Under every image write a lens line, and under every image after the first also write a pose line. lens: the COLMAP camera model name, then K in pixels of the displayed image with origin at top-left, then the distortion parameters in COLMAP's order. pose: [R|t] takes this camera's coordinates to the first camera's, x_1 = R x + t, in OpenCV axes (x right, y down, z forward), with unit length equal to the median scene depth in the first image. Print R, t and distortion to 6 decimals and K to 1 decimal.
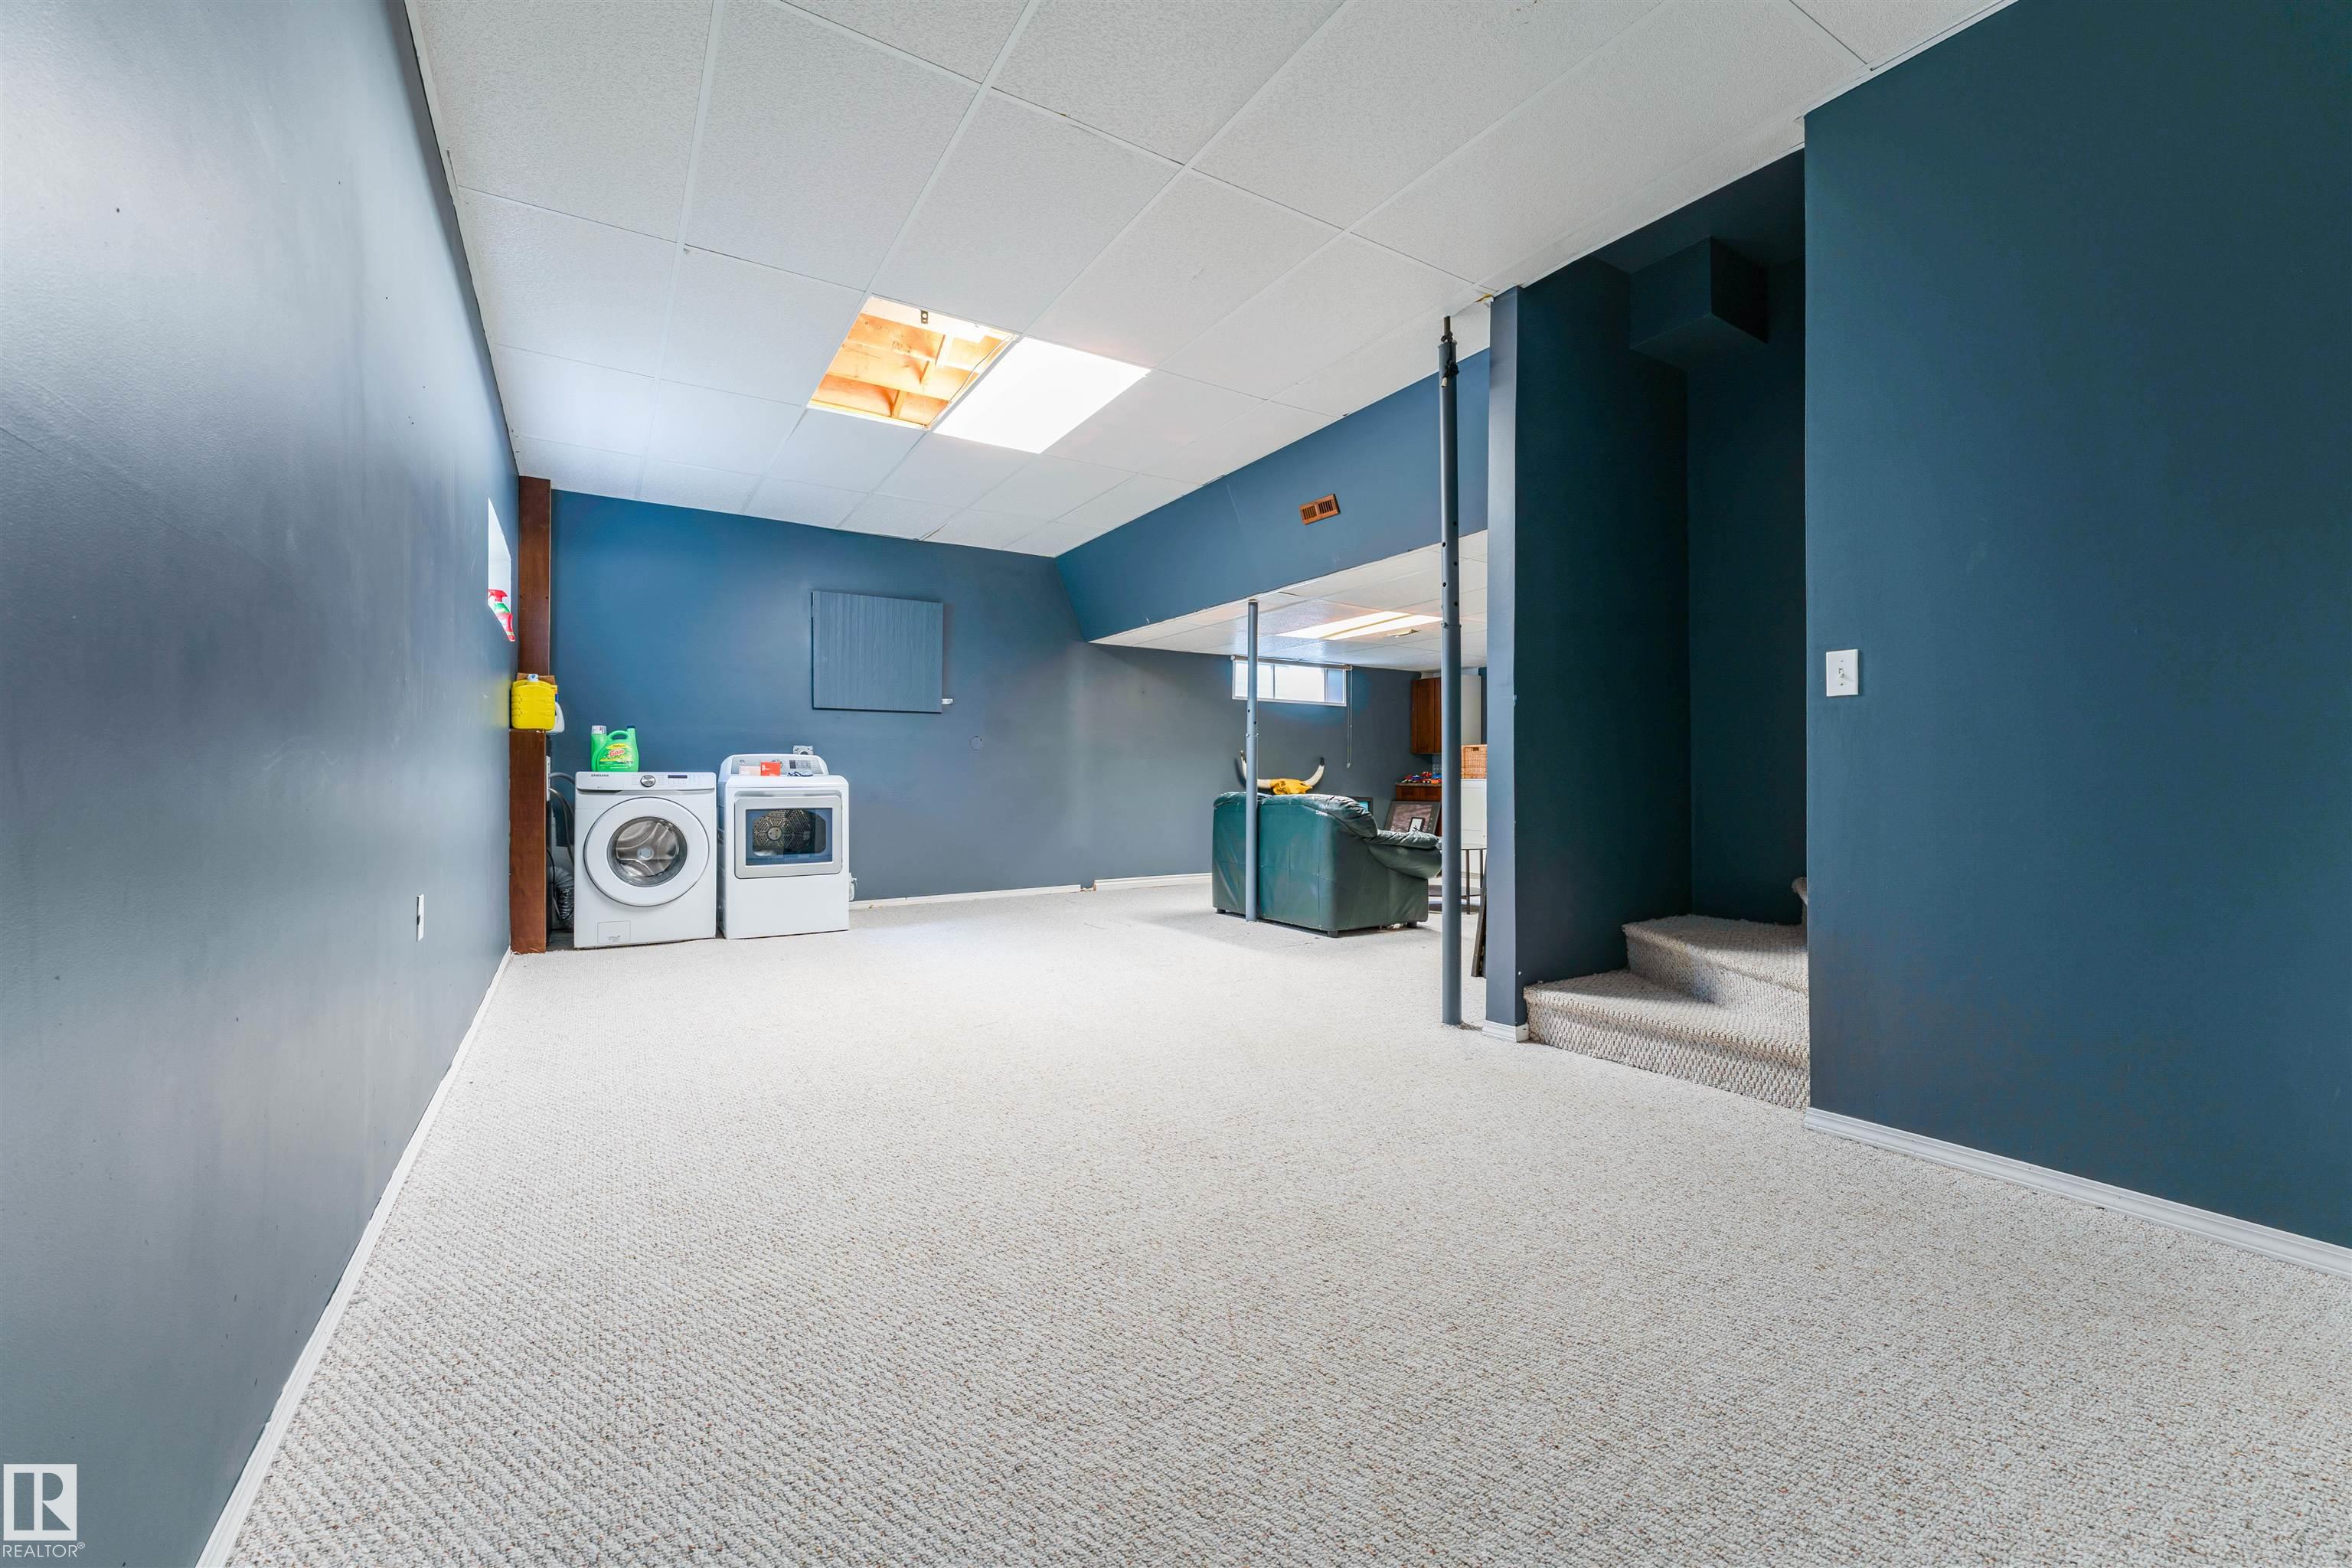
lens RADIAL K [[932.3, 0, 1172.8], [0, 932.3, 776.6], [0, 0, 1]] dist [0.000352, -0.000403]
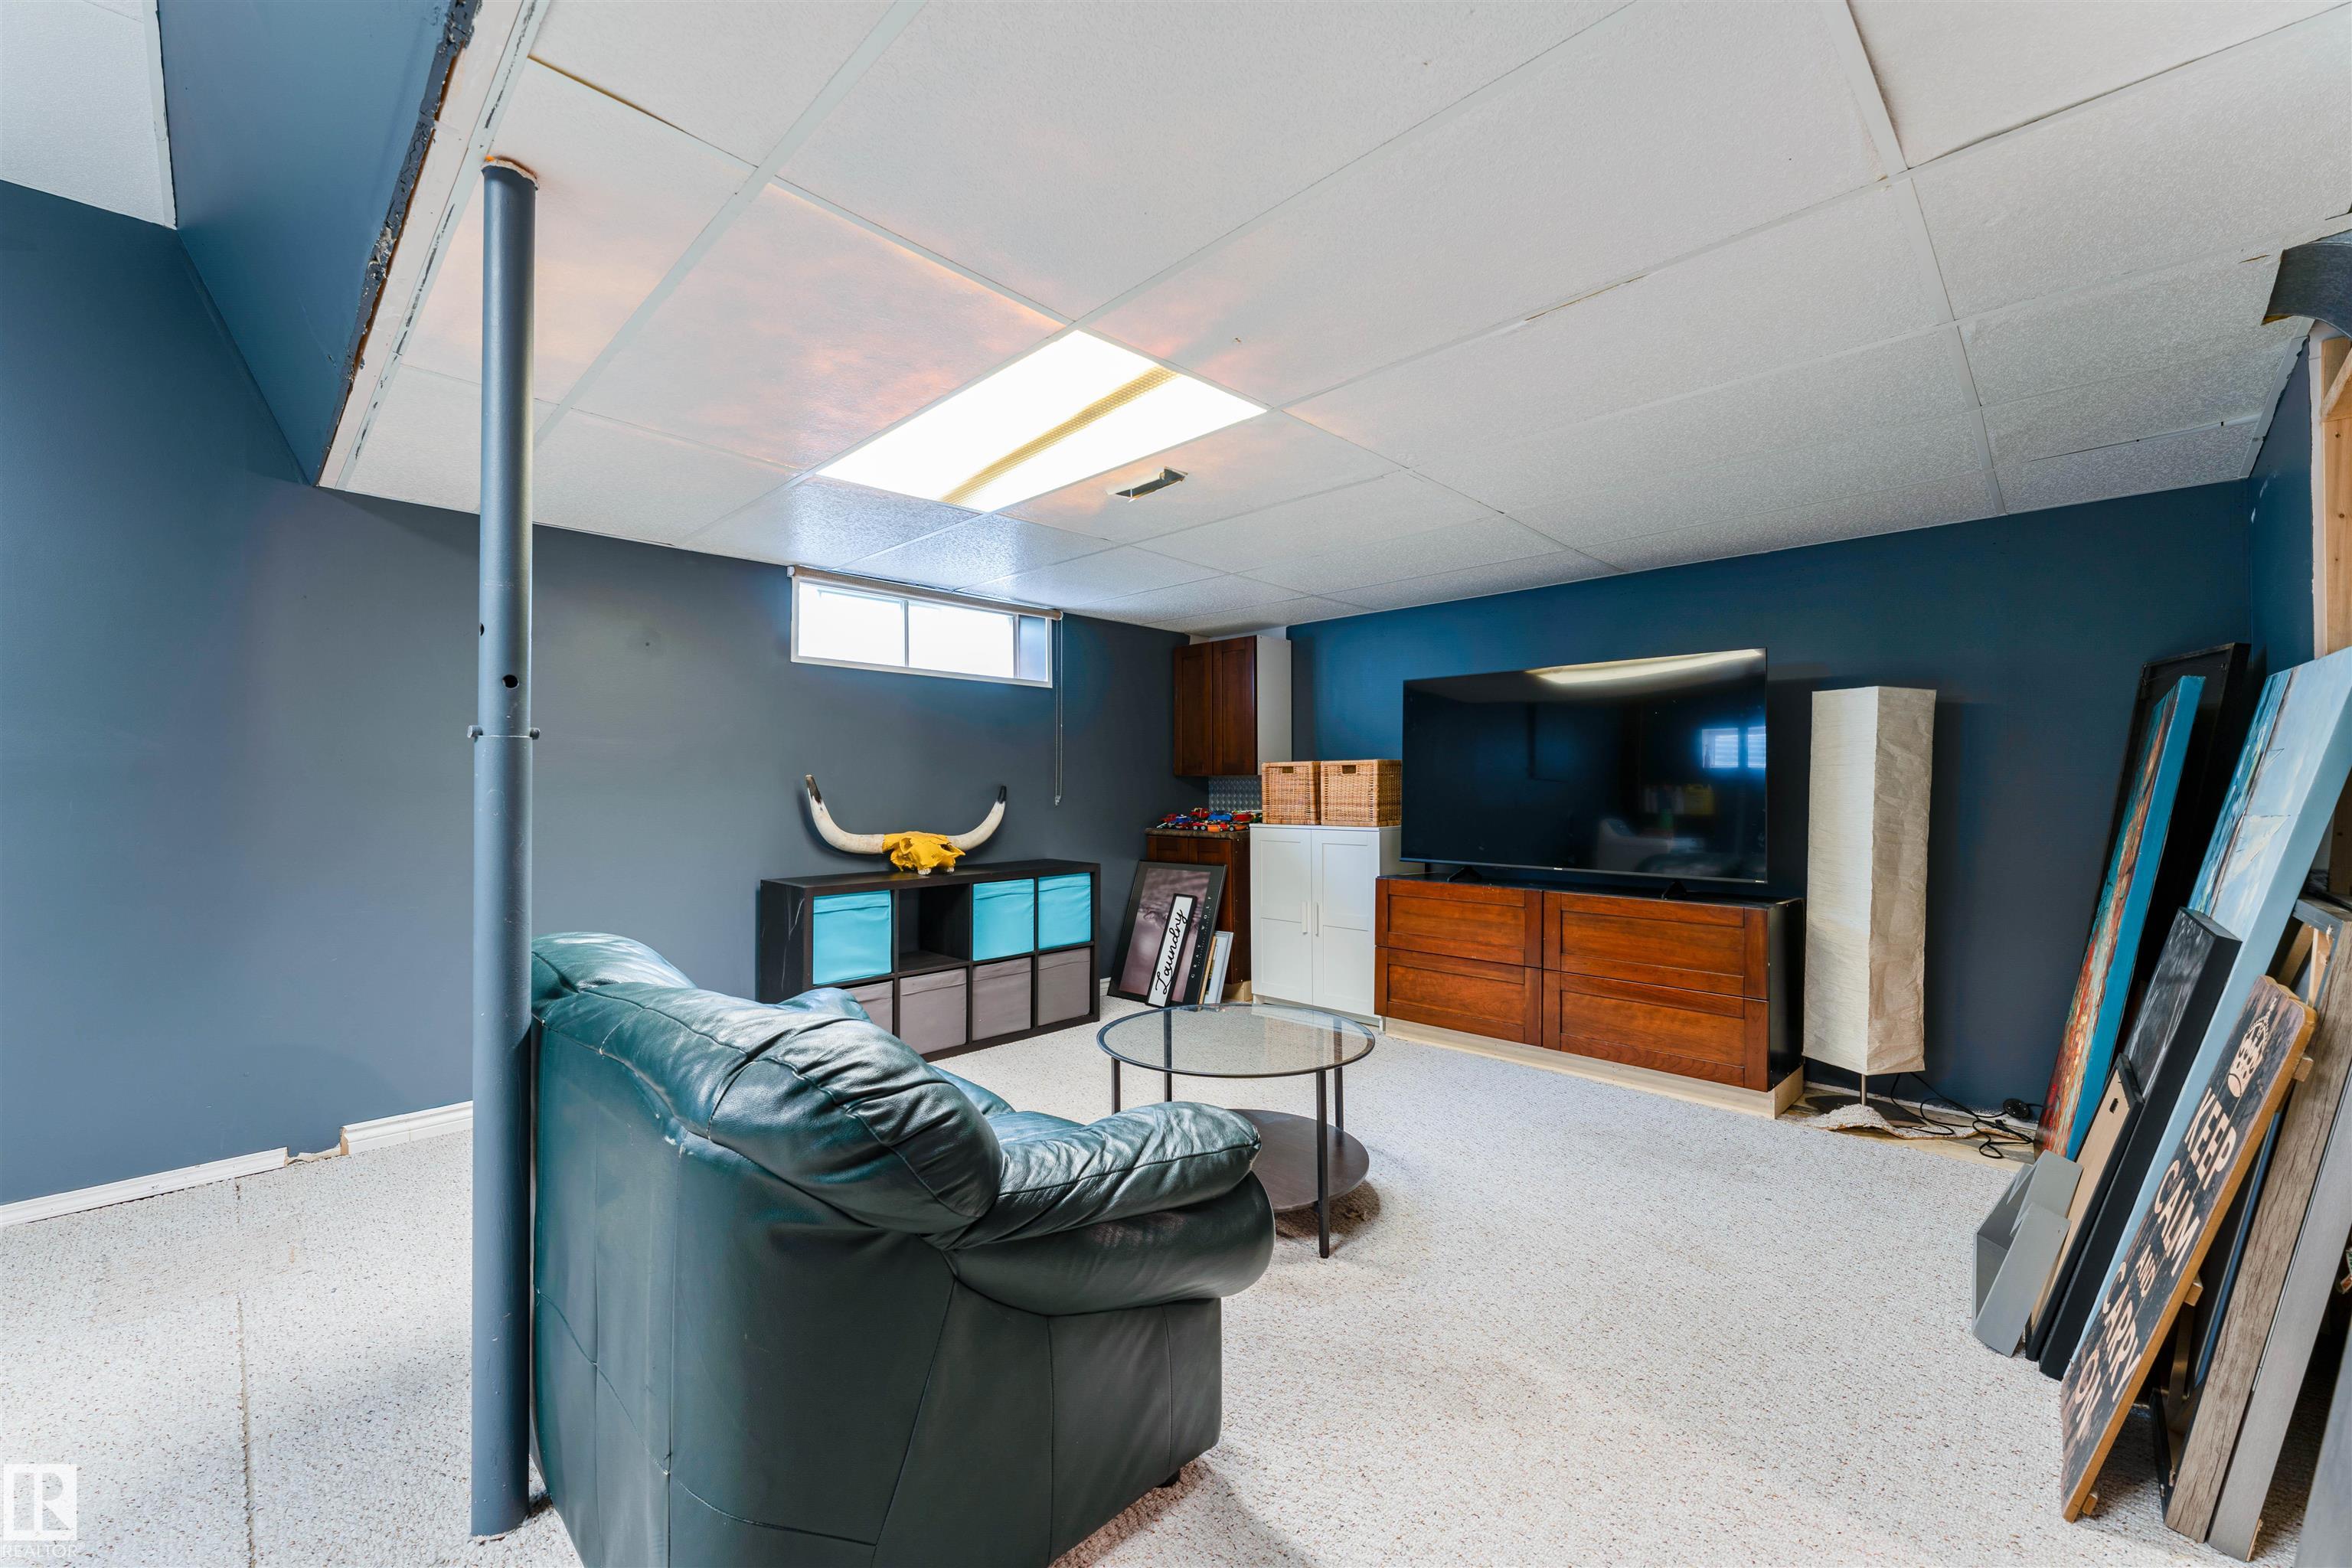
lens RADIAL K [[932.3, 0, 1172.8], [0, 932.3, 776.6], [0, 0, 1]] dist [0.000352, -0.000403]
pose [[0.970180, -0.002158, 0.242377, 0.125155], [0.005711, 0.999886, -0.013958, -0.017621], [-0.242319, 0.014926, 0.970082, 0.476863]]
